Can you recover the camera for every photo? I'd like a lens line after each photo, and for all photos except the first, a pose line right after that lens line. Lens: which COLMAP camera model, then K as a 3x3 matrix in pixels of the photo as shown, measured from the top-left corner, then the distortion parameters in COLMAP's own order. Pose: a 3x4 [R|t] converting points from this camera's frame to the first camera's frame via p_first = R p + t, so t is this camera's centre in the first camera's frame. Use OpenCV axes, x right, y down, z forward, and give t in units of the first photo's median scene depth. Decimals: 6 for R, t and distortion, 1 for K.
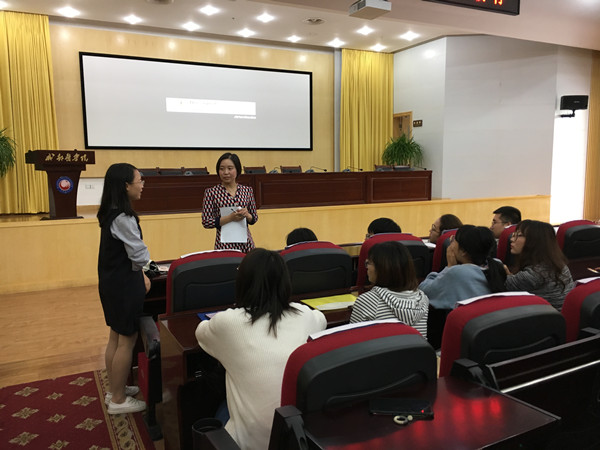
lens RADIAL K [[506.0, 0, 300.0], [0, 506.0, 225.0], [0, 0, 1]] dist [0.066546, -0.090233]
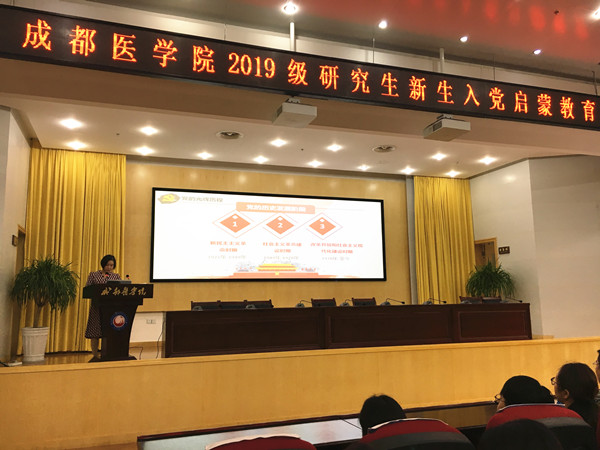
lens RADIAL K [[506.0, 0, 300.0], [0, 506.0, 225.0], [0, 0, 1]] dist [0.066546, -0.090233]
pose [[0.990761, -0.024343, -0.133420, -0.005944], [-0.010419, 0.967192, -0.253832, -0.010511], [0.135221, 0.252877, 0.958002, 0.078086]]
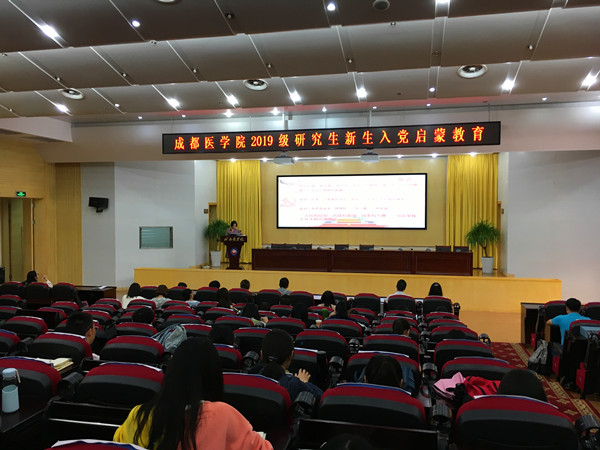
lens RADIAL K [[506.0, 0, 300.0], [0, 506.0, 225.0], [0, 0, 1]] dist [0.066546, -0.090233]
pose [[0.767674, 0.028764, -0.640194, 0.702071], [-0.082146, 0.995168, -0.053789, -0.066041], [0.635554, 0.093882, 0.766328, -0.273406]]
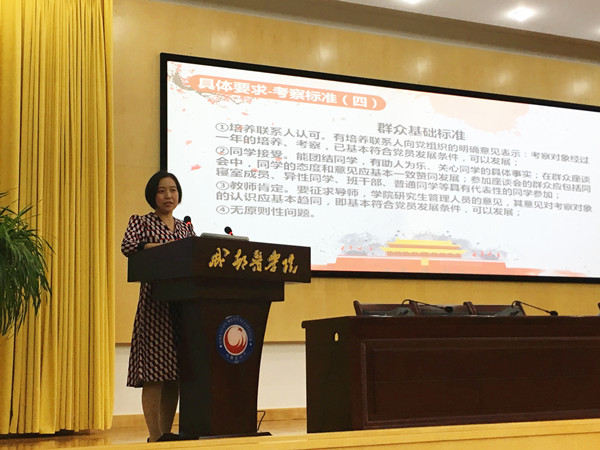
lens RADIAL K [[961.0, 0, 300.0], [0, 961.0, 225.0], [0, 0, 1]] dist [-0.009328, -0.014010]
pose [[0.999750, -0.013957, -0.017461, -0.269564], [0.009044, 0.966894, -0.255018, 0.010032], [0.020442, 0.254796, 0.966779, 0.225394]]
